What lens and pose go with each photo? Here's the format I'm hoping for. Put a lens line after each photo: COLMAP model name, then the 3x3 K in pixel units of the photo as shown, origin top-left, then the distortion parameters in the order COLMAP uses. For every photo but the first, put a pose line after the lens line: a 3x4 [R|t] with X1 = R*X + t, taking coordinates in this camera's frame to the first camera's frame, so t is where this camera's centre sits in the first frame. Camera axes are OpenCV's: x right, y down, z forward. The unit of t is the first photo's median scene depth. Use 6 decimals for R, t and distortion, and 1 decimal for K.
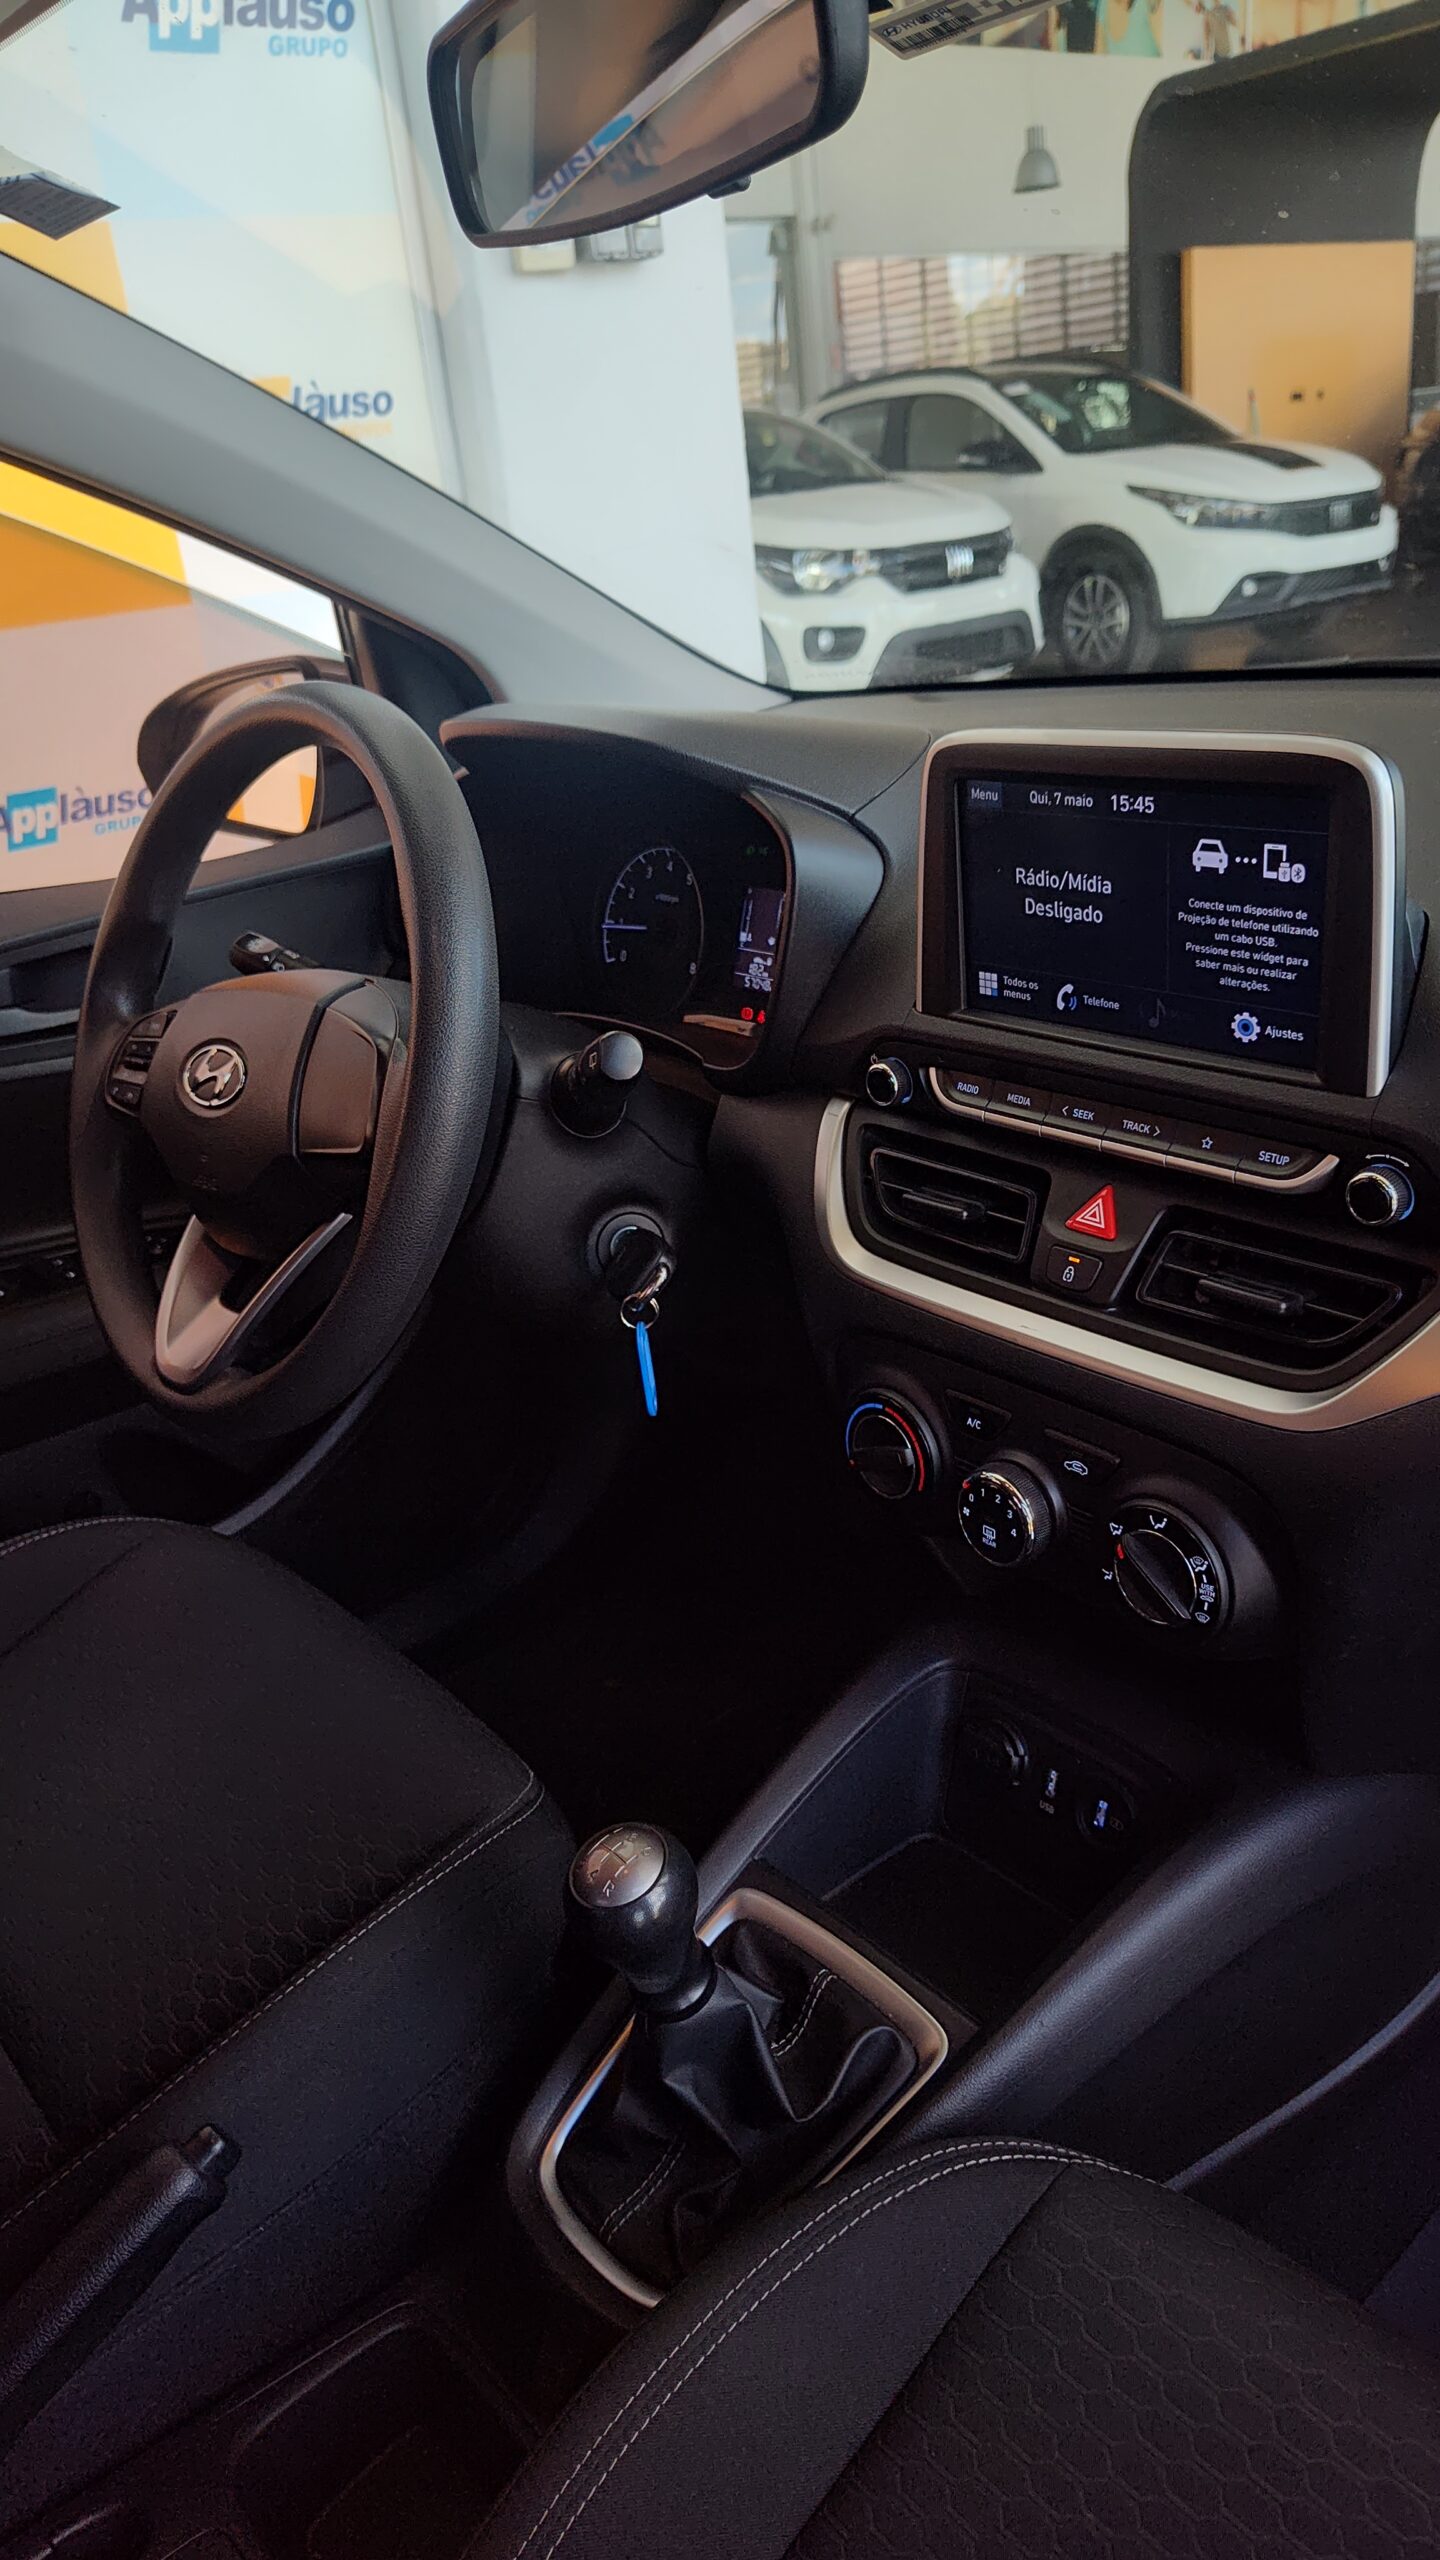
lens RADIAL K [[1783.2, 0, 707.1], [0, 1783.2, 1262.9], [0, 0, 1]] dist [-0.001863, -0.000095]
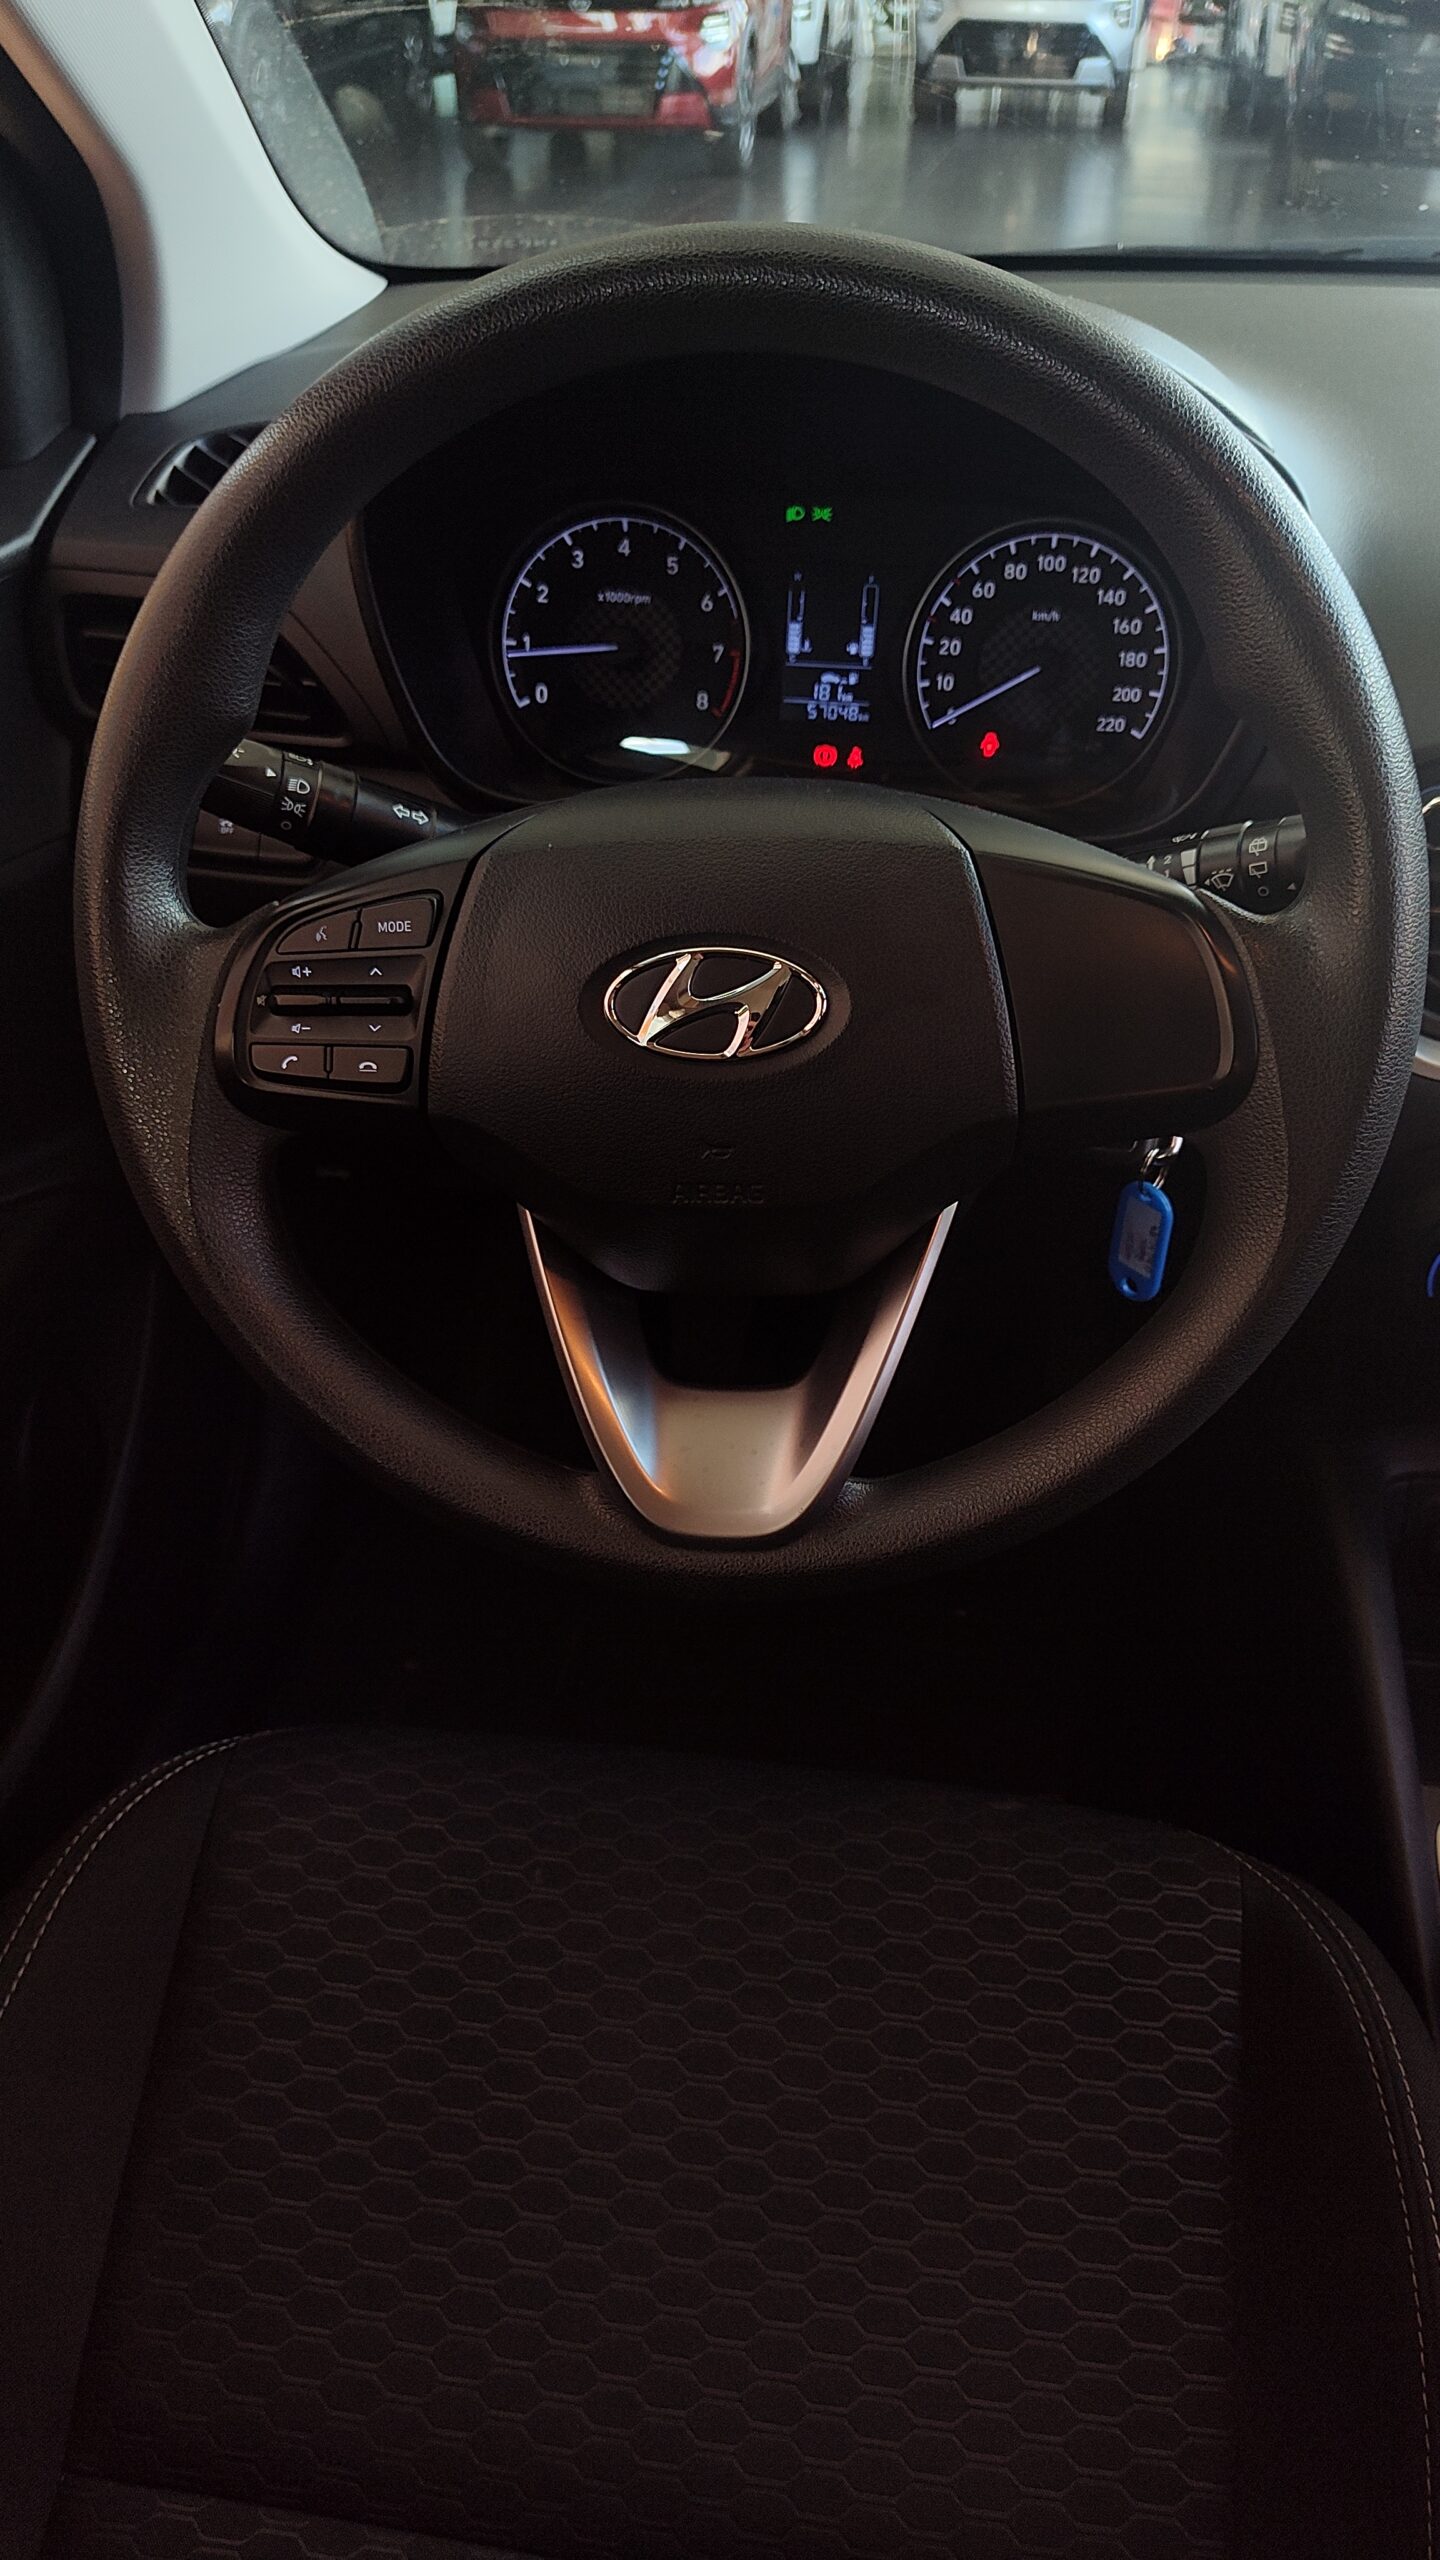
lens RADIAL K [[1784.4, 0, 721.6], [0, 1784.4, 1311.9], [0, 0, 1]] dist [0.049519, -0.060062]
pose [[0.742846, -0.320322, 0.587855, -0.728440], [0.193027, 0.943291, 0.270078, -0.189306], [-0.641030, -0.087155, 0.762551, 0.650519]]
